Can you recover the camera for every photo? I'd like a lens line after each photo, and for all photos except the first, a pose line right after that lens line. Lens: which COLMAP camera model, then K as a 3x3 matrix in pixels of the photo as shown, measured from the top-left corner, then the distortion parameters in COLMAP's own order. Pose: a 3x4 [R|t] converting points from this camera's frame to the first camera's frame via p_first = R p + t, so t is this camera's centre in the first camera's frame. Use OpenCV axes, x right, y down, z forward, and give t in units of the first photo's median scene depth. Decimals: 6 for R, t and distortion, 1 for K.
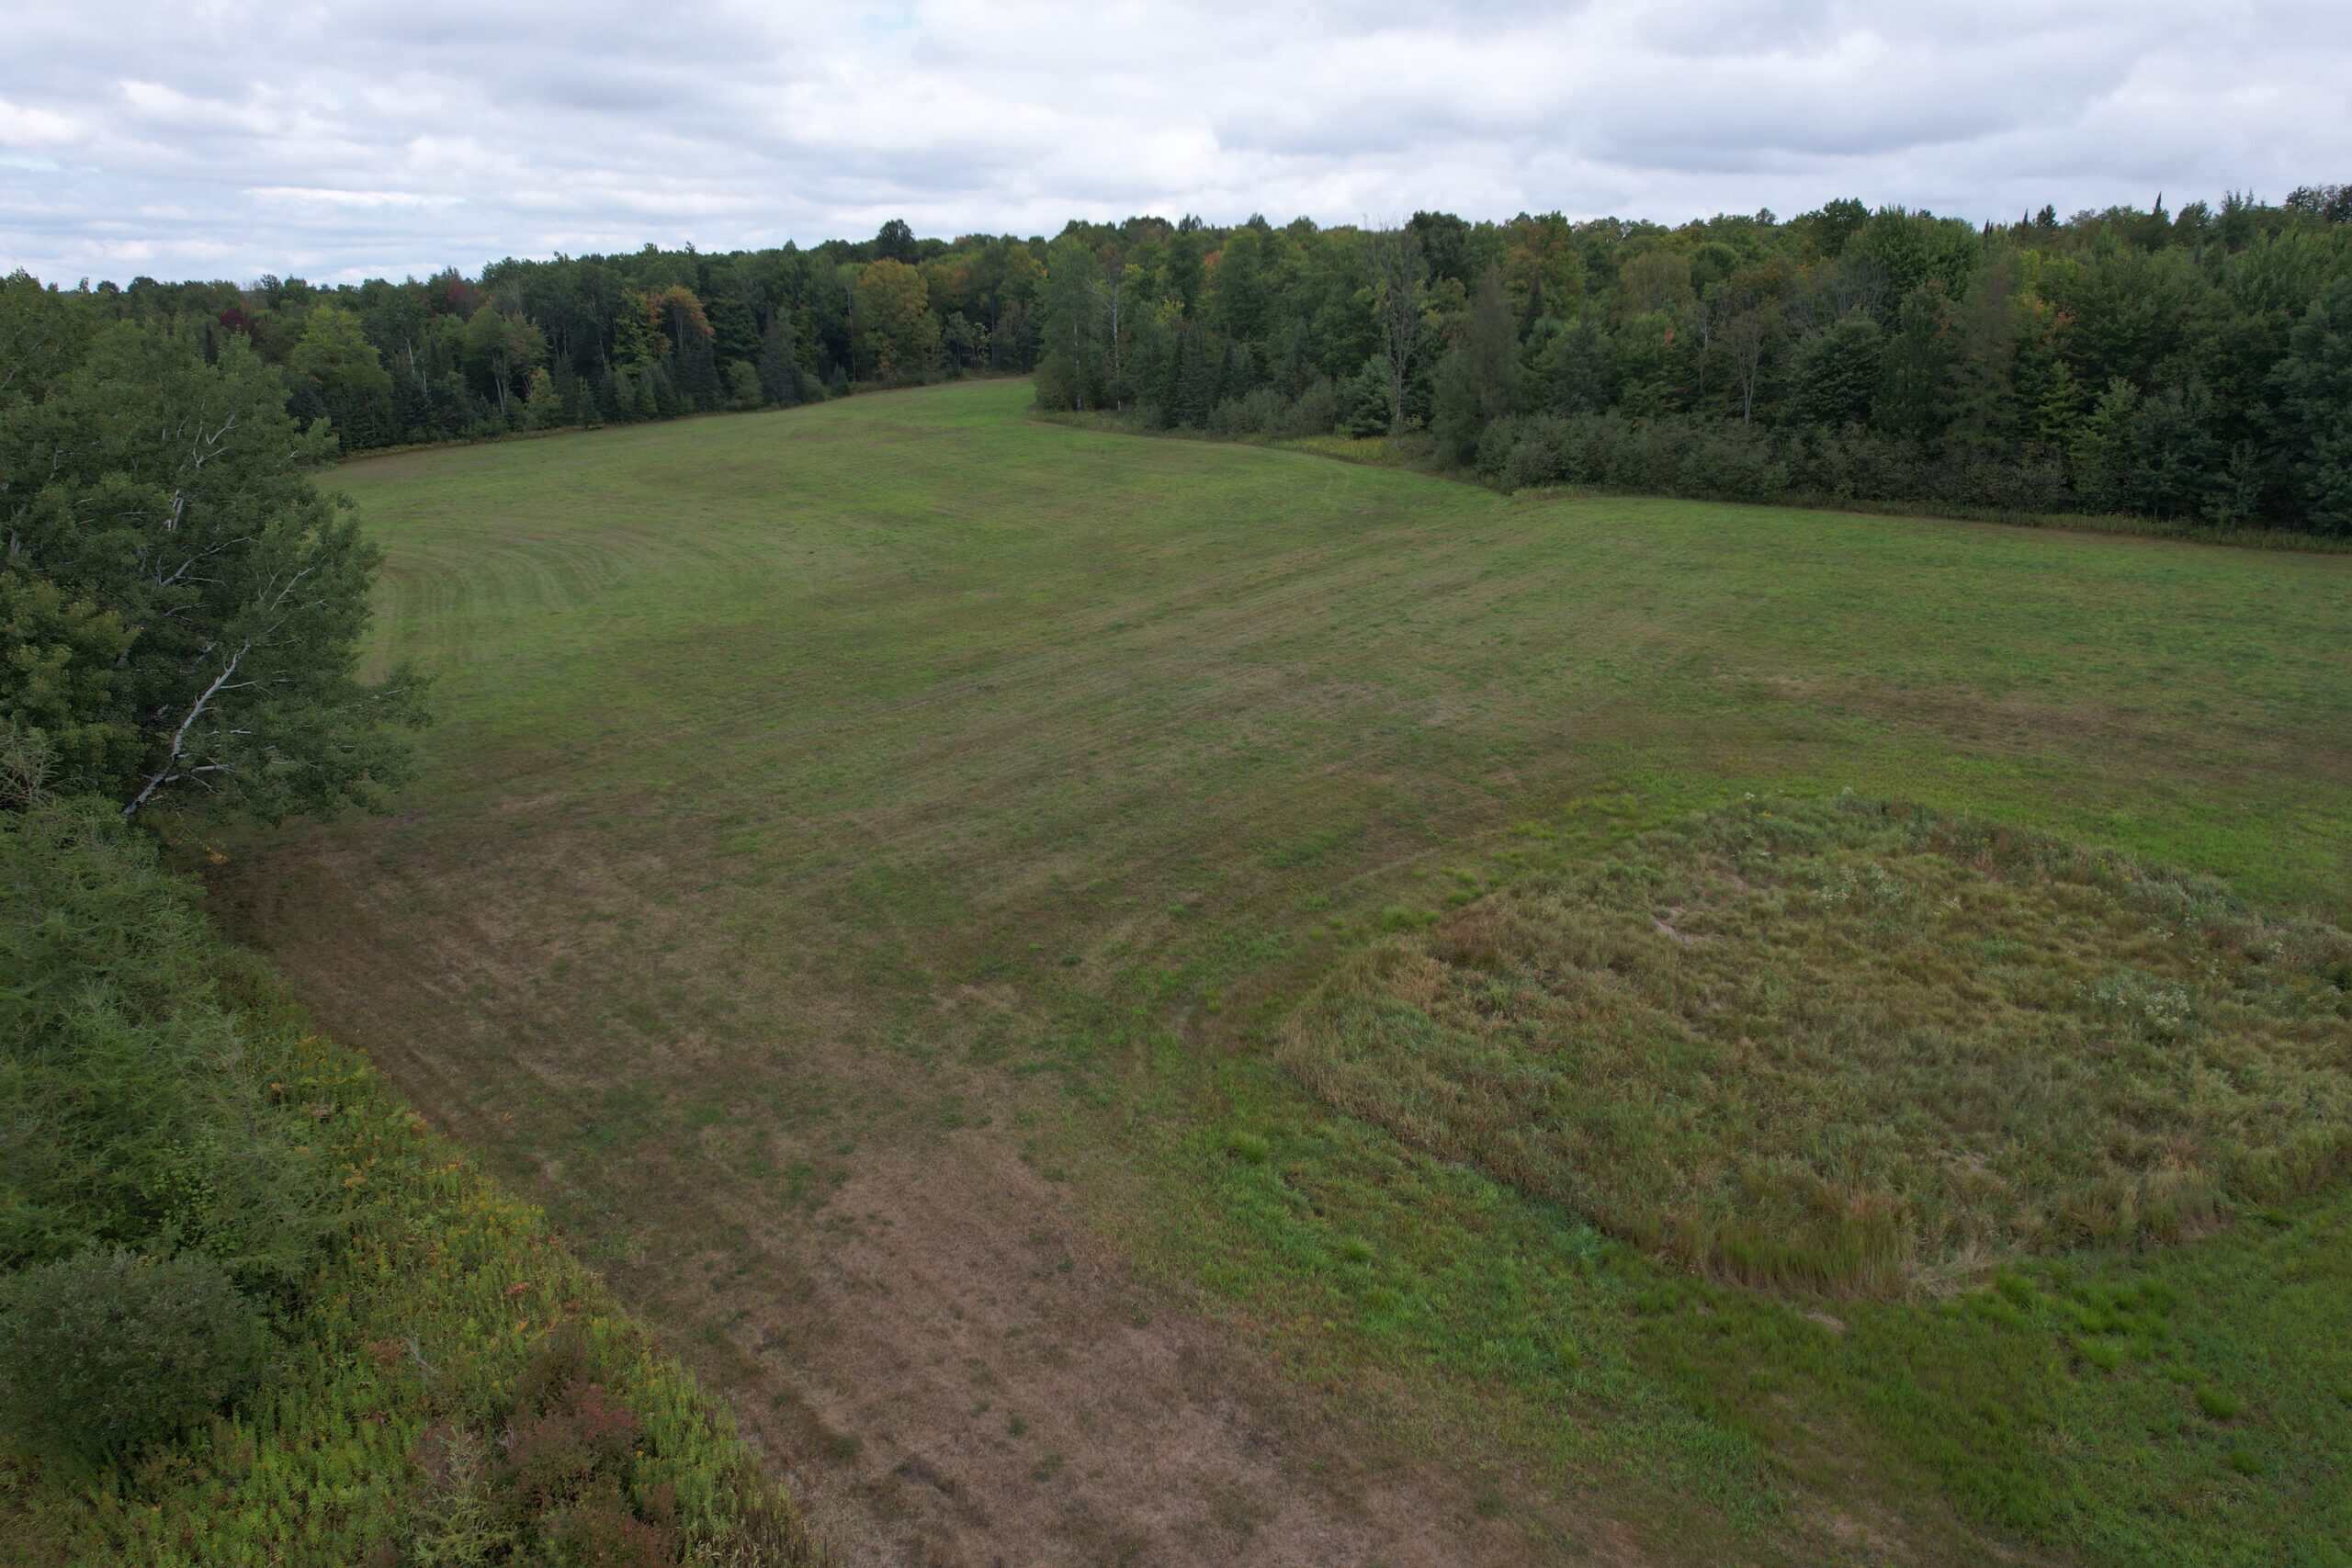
lens RADIAL K [[1501.0, 0, 1181.7], [0, 1501.0, 798.1], [0, 0, 1]] dist [-0.071033, 0.068319]
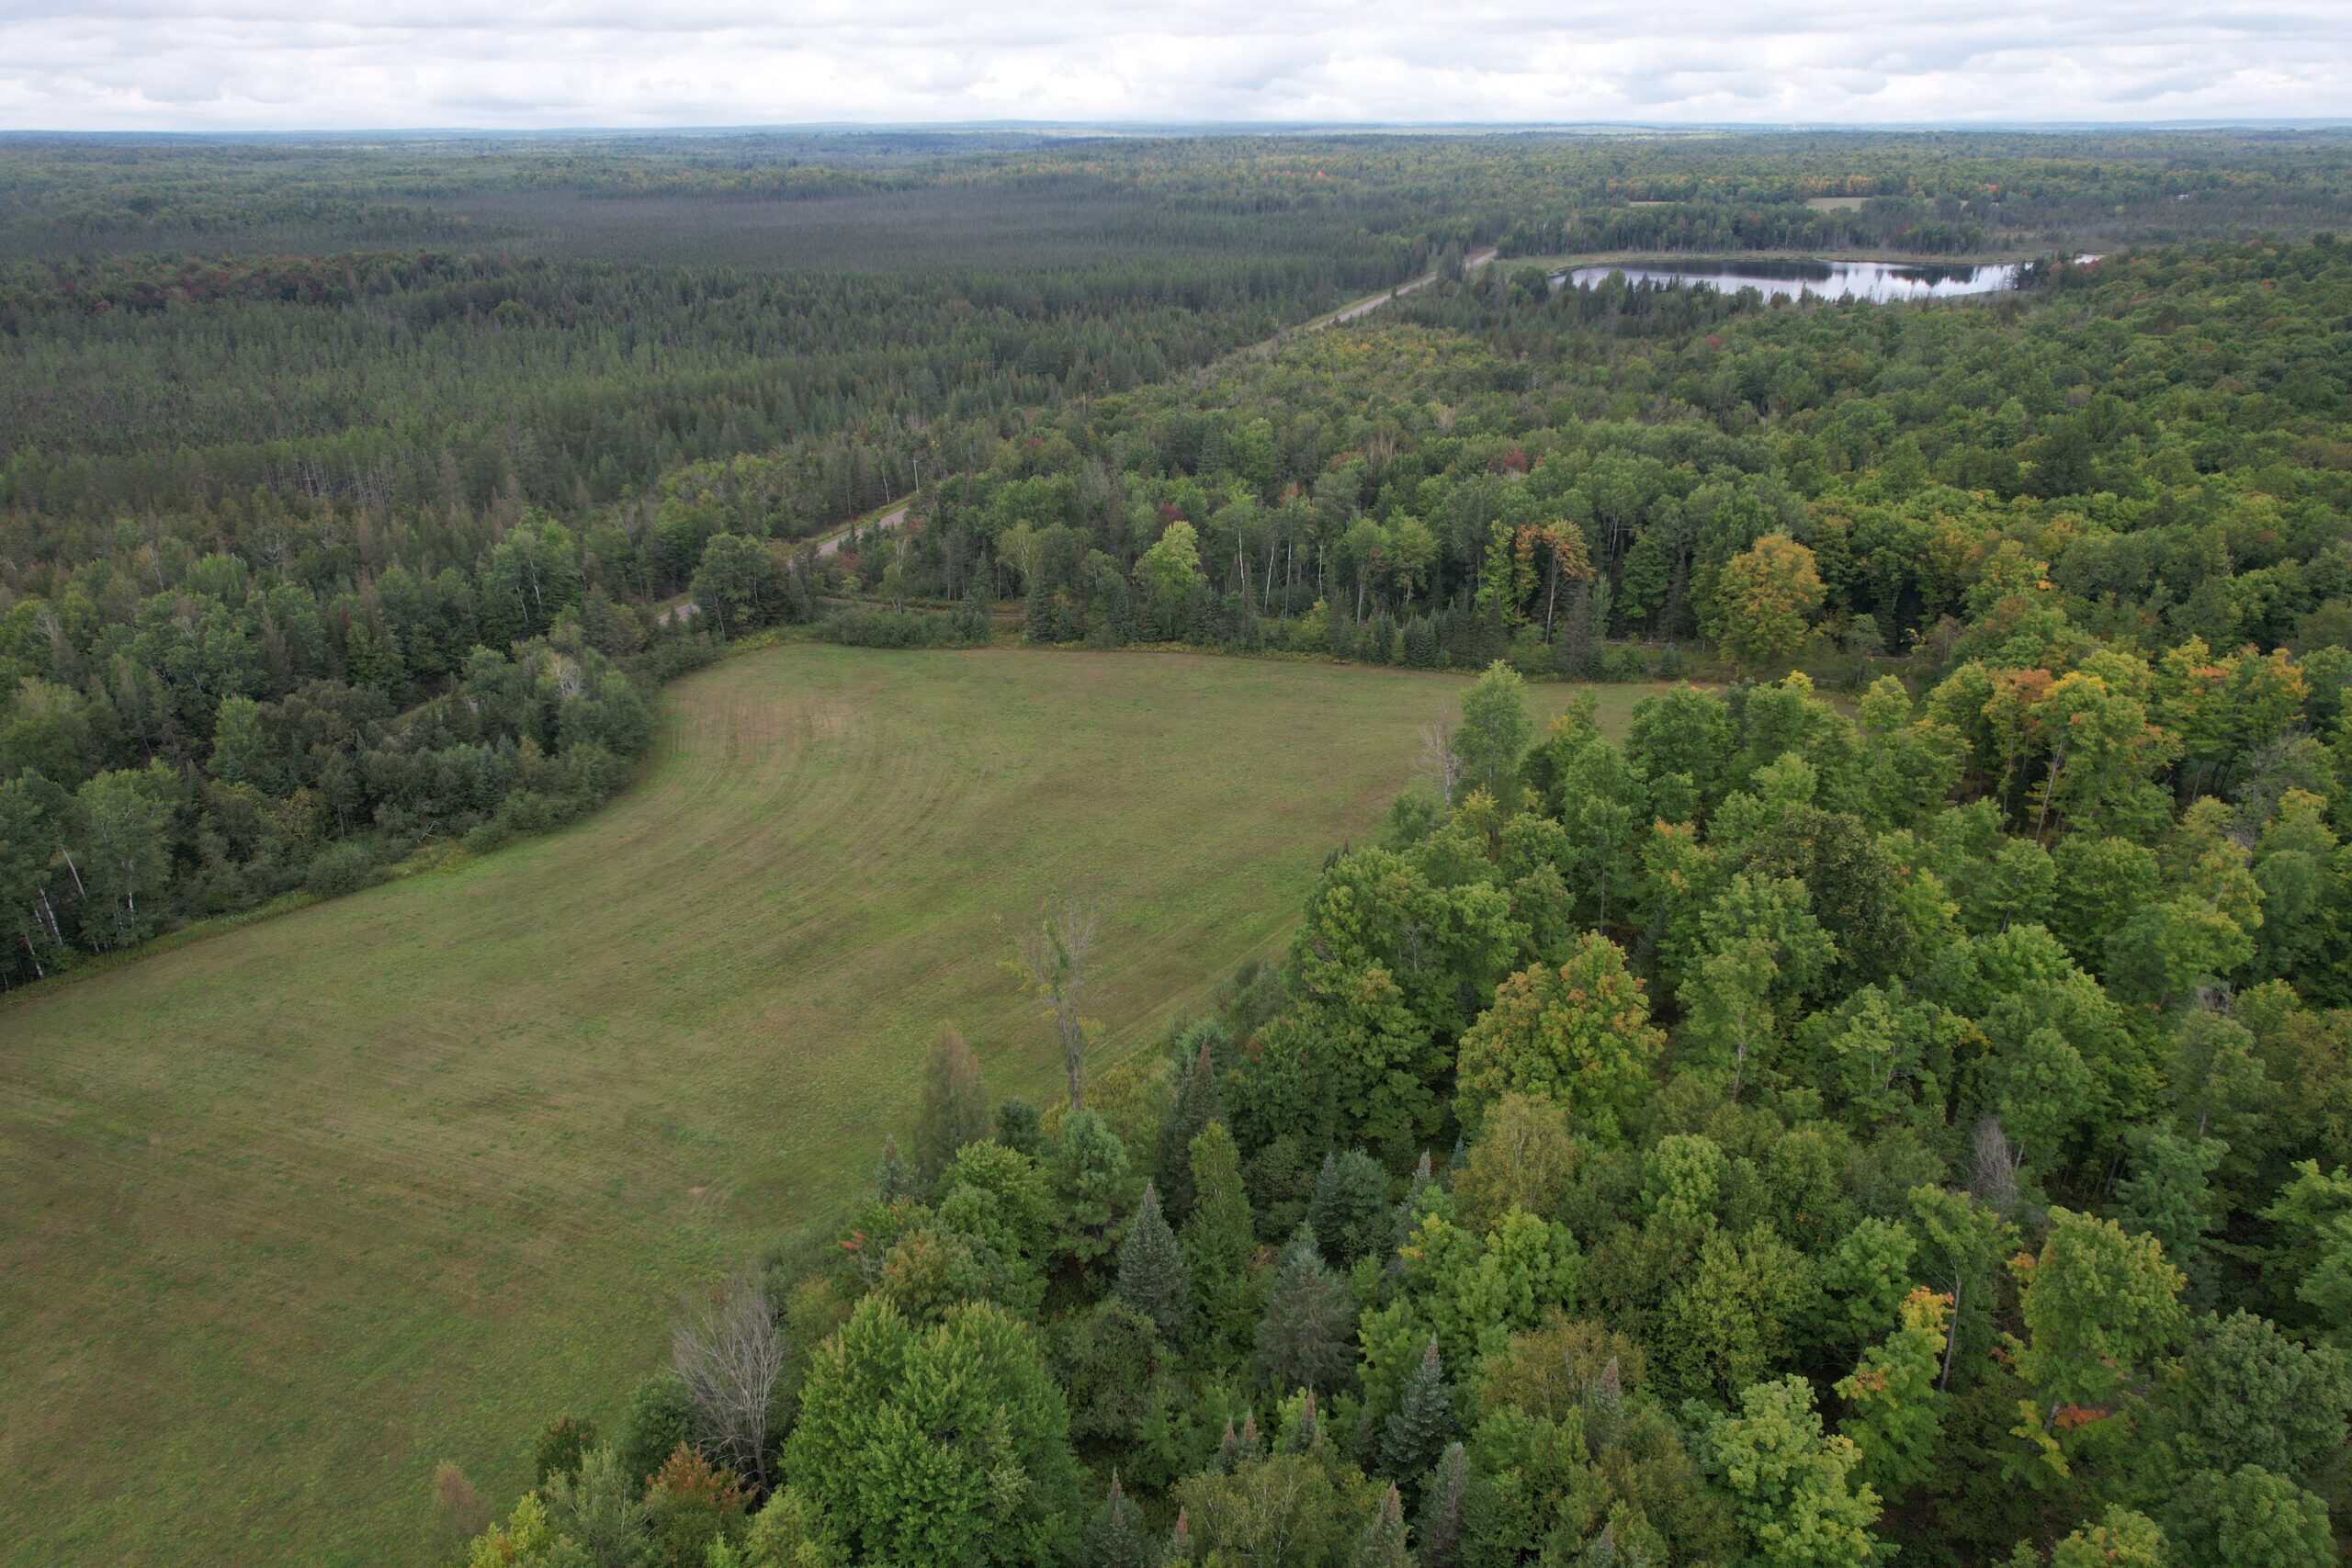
lens RADIAL K [[1501.0, 0, 1181.7], [0, 1501.0, 798.1], [0, 0, 1]] dist [-0.071033, 0.068319]
pose [[0.318315, 0.394352, -0.862068, 0.761805], [-0.294854, 0.905450, 0.305323, -0.640072], [0.900964, 0.156995, 0.404495, 0.656778]]
